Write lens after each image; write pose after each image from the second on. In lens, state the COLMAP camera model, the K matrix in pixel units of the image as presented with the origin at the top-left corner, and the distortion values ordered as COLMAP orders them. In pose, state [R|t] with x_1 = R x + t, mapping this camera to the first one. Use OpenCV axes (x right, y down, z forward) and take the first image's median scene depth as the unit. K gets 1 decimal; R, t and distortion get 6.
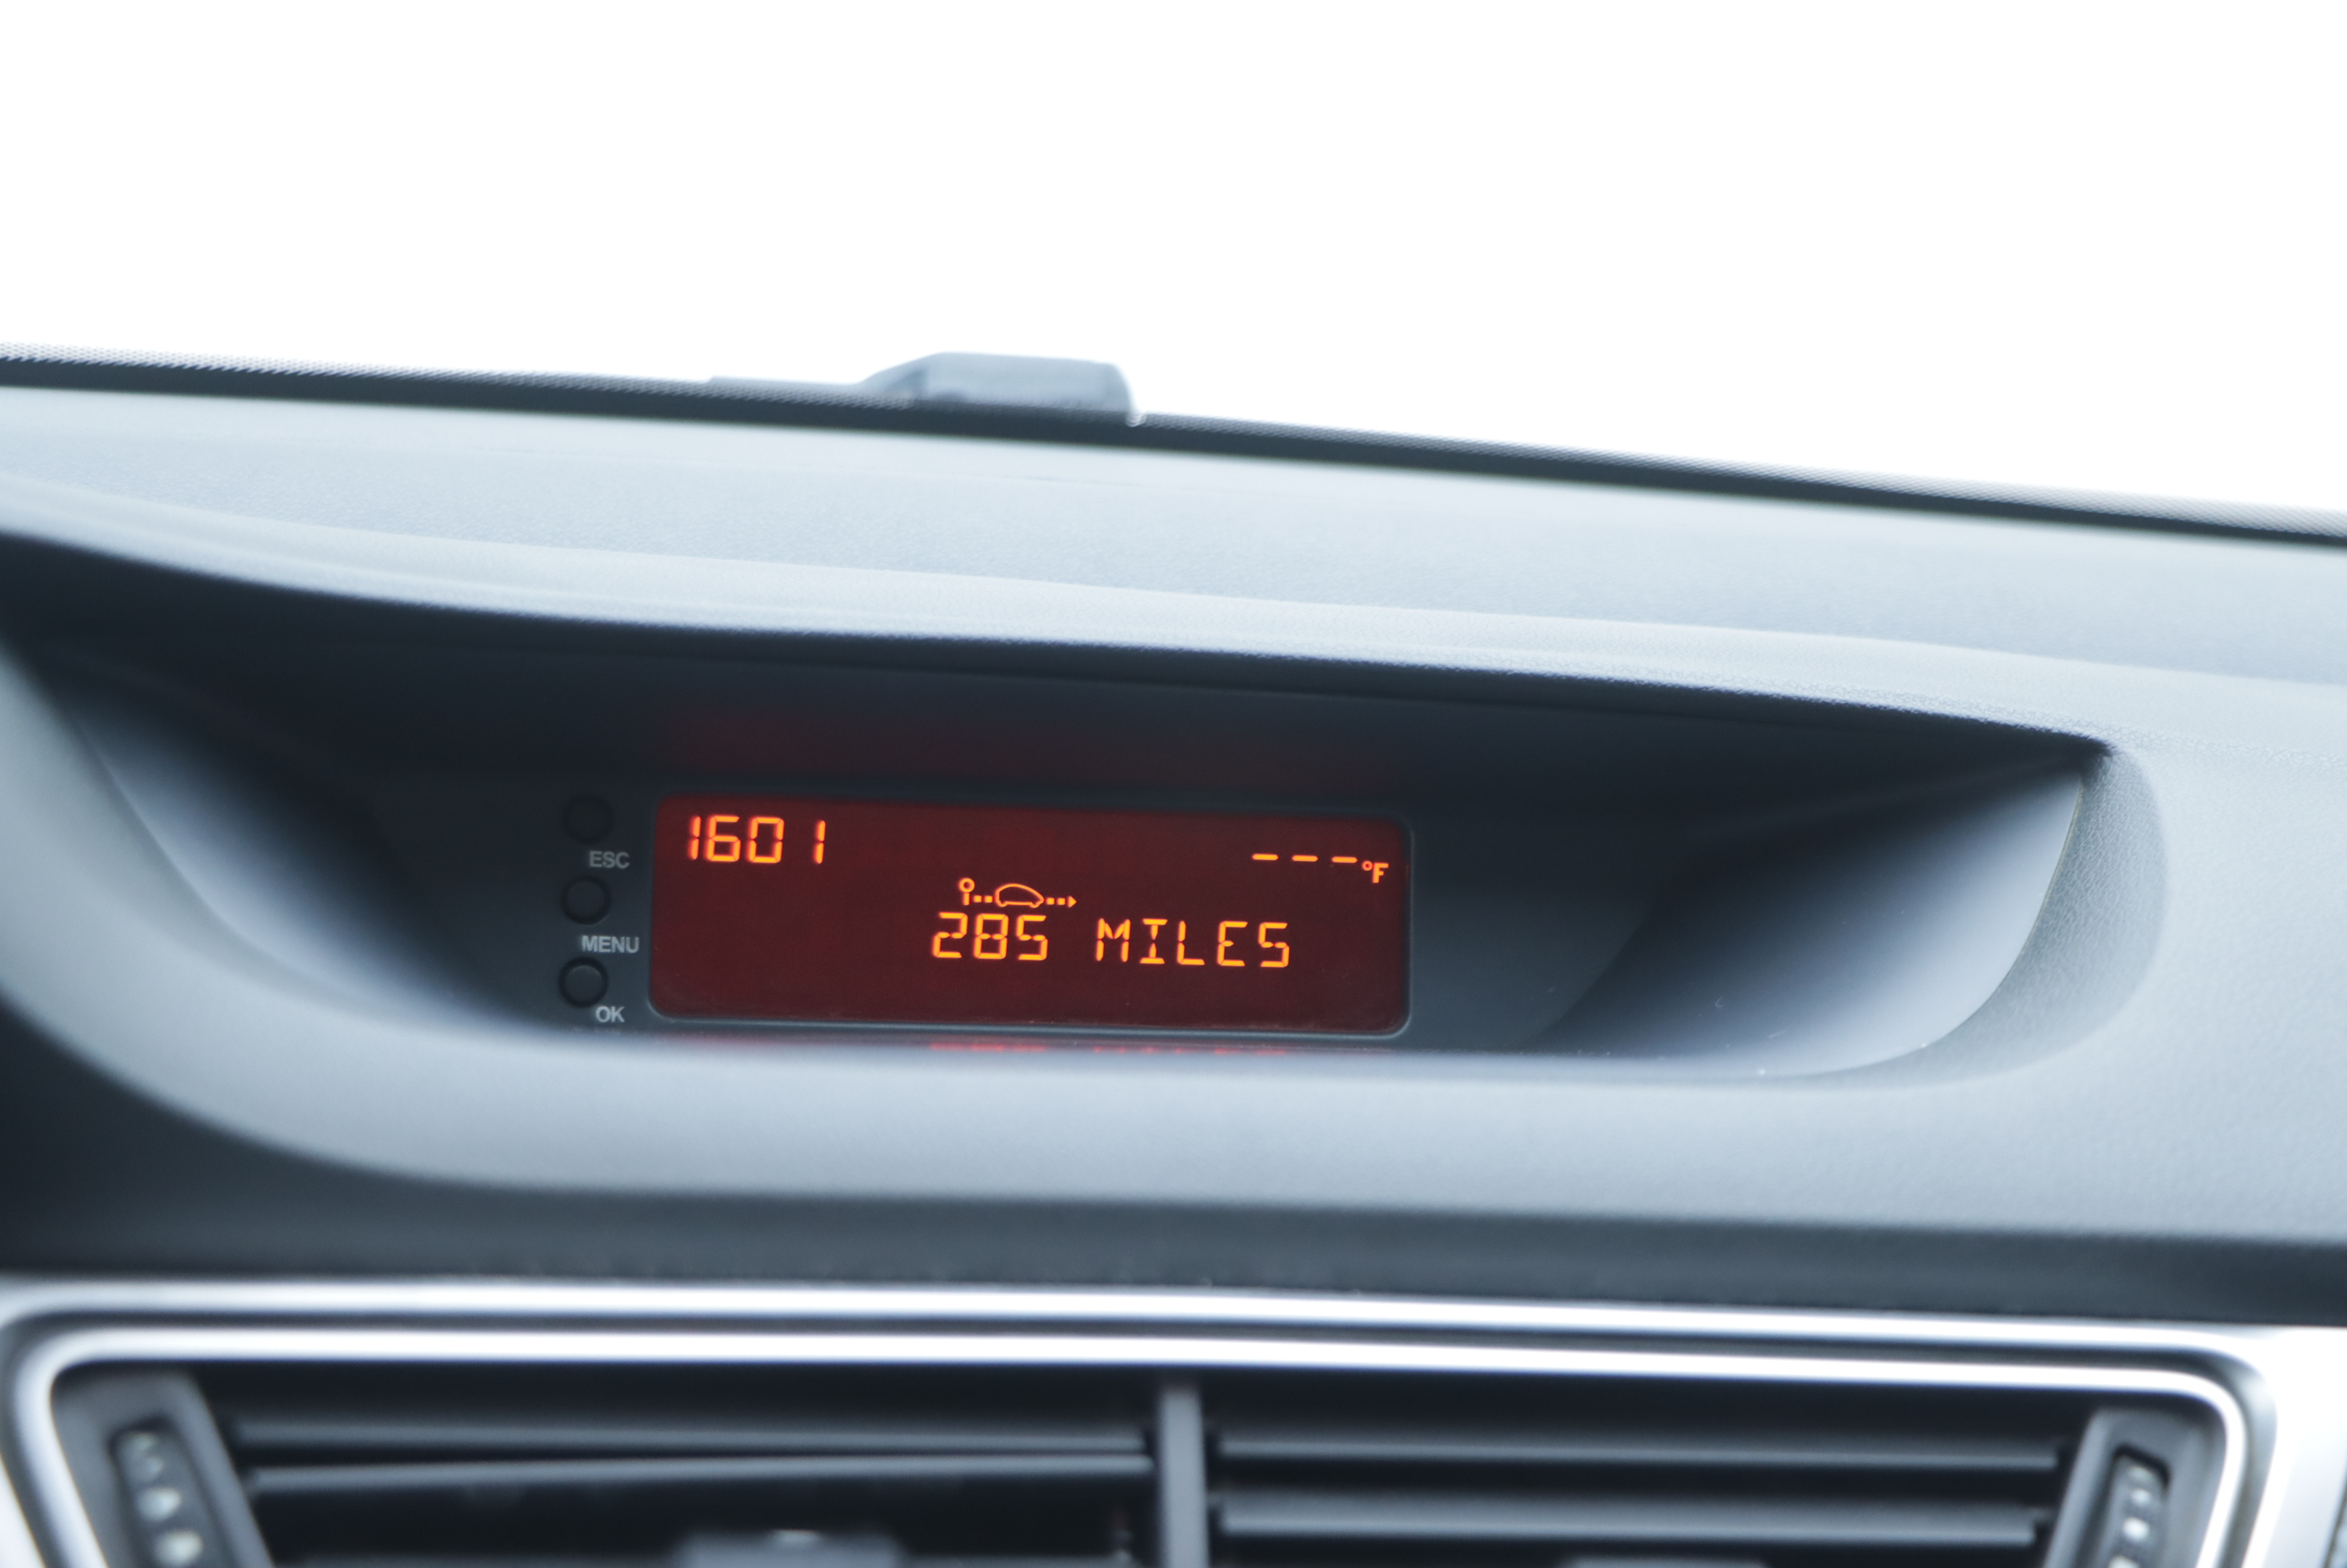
lens RADIAL K [[3807.2, 0, 1188.0], [0, 3807.2, 782.9], [0, 0, 1]] dist [0.055802, 0.000000]
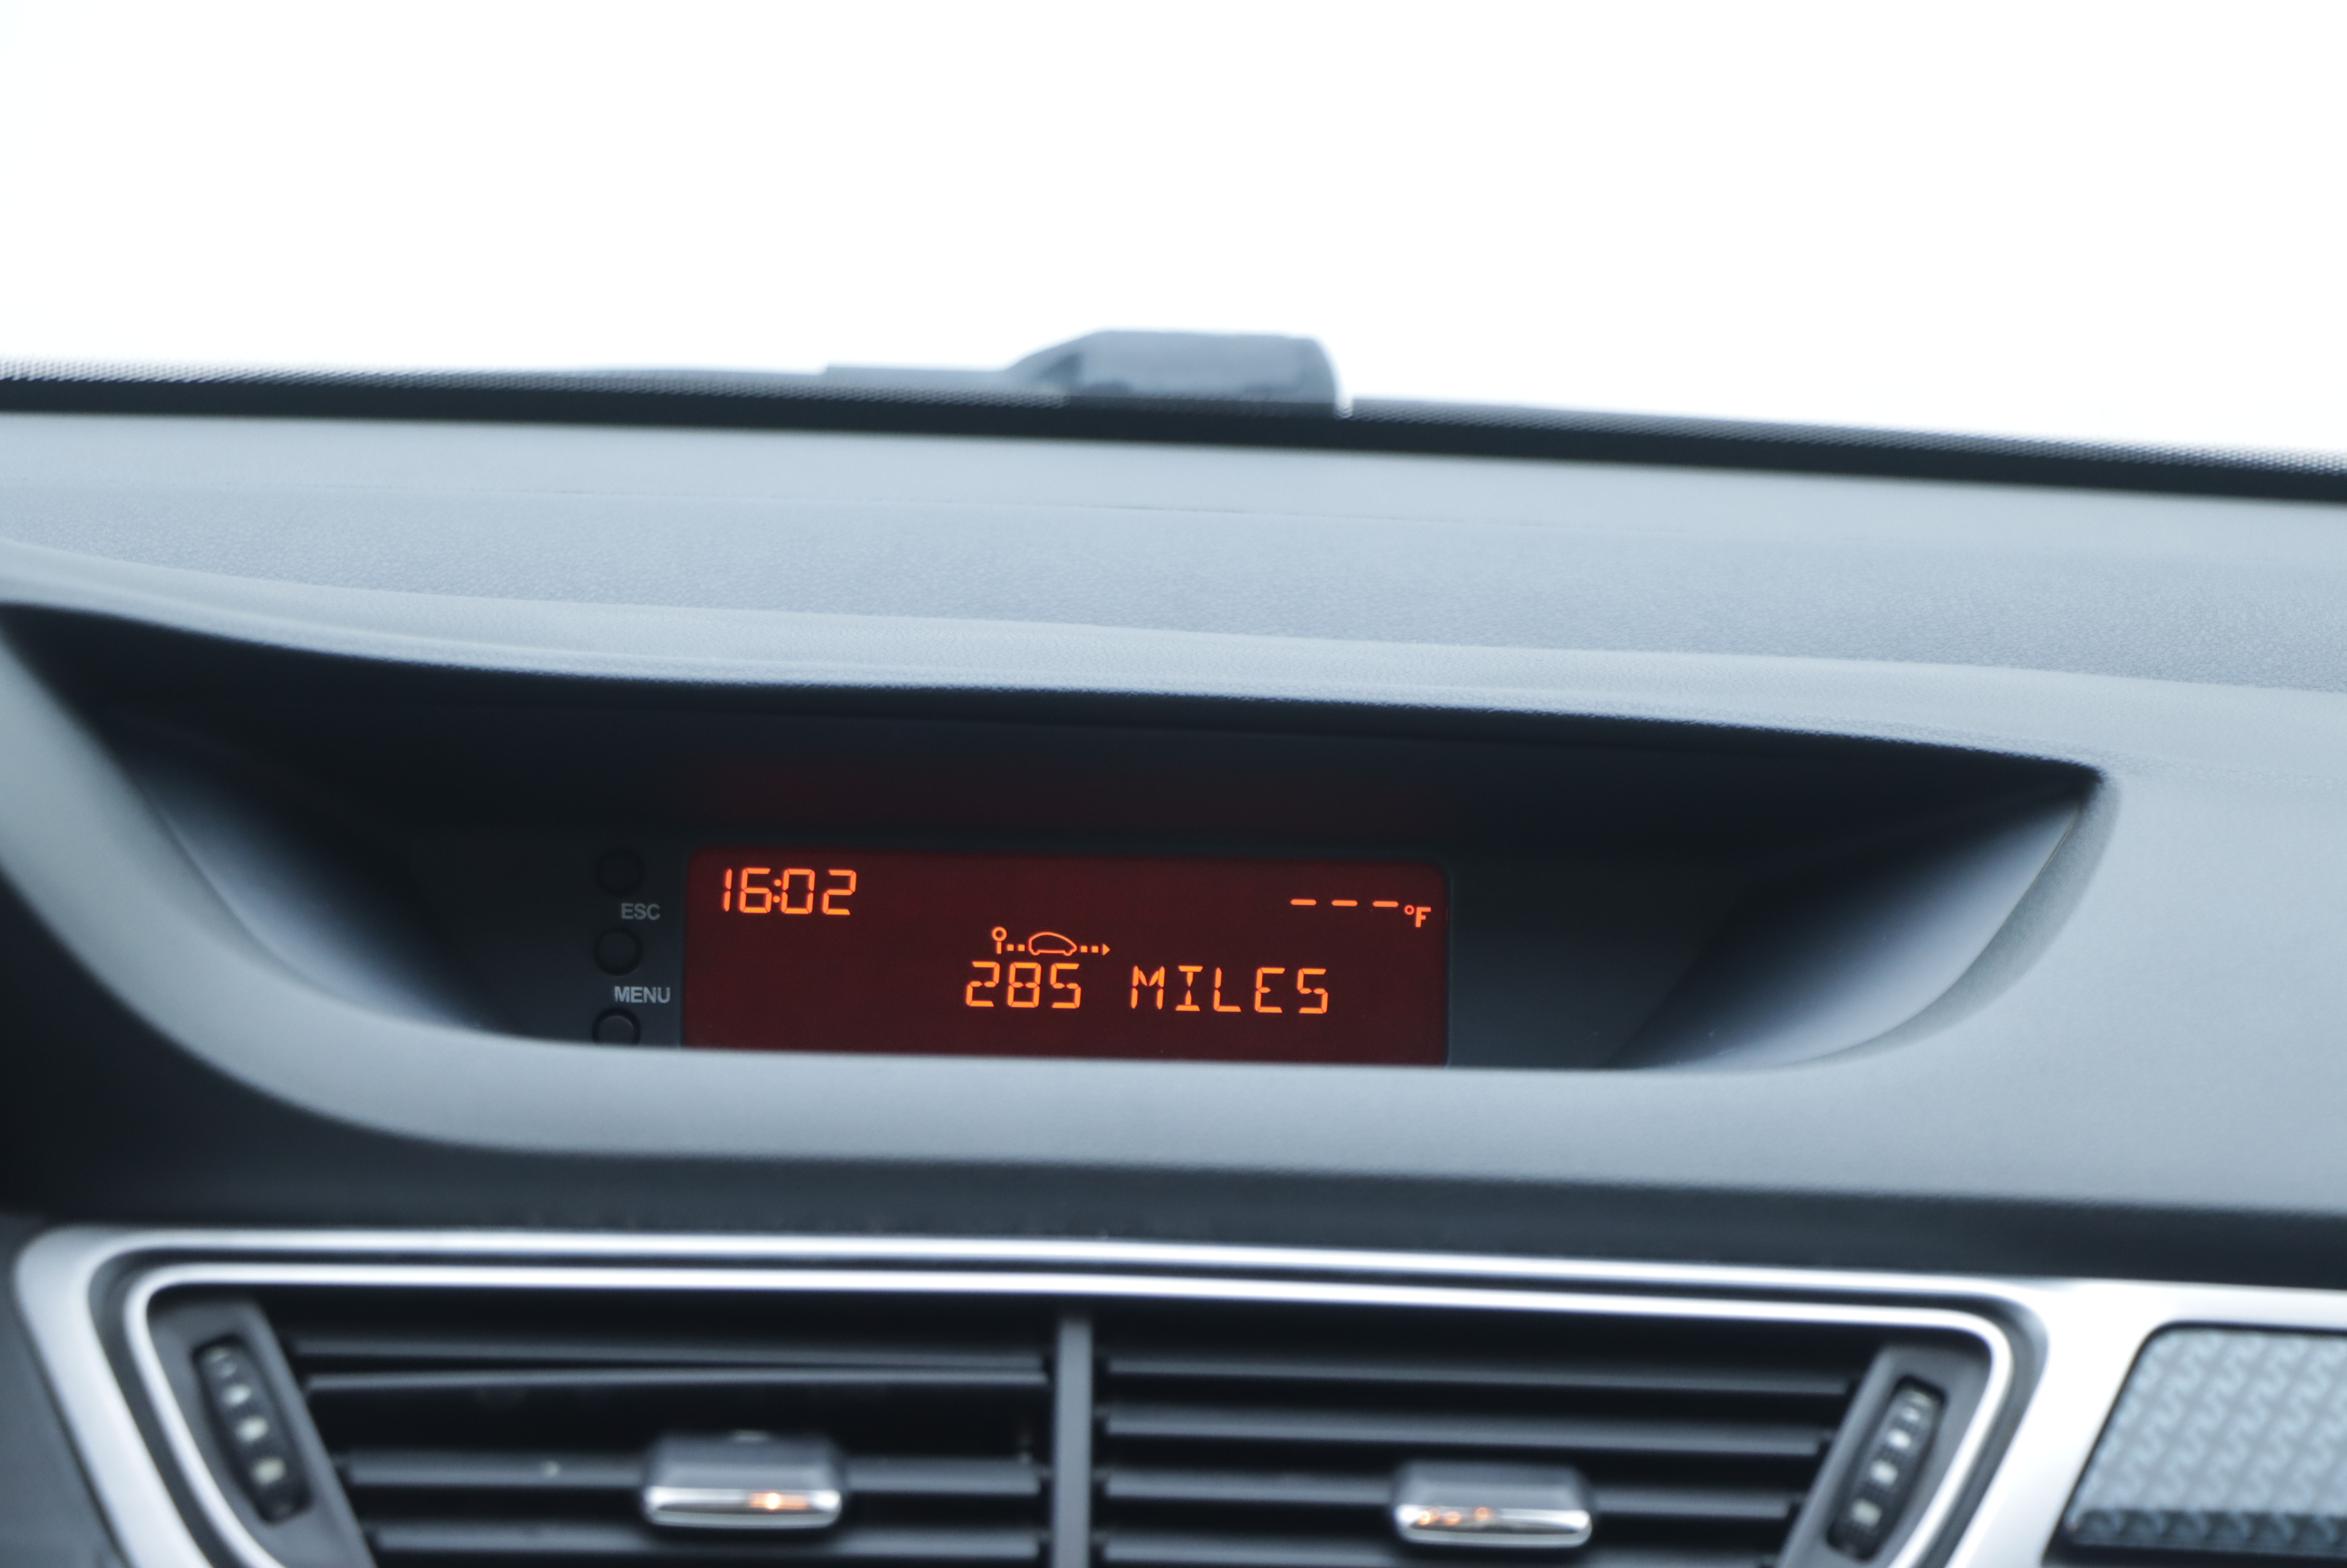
lens RADIAL K [[8426.2, 0, 1238.4], [0, 8426.2, 781.4], [0, 0, 1]] dist [0.570581, 0.000000]
pose [[0.992467, -0.017197, -0.121301, 0.352247], [0.014426, 0.999615, -0.023687, 0.052004], [0.121661, 0.021759, 0.992333, -1.528738]]
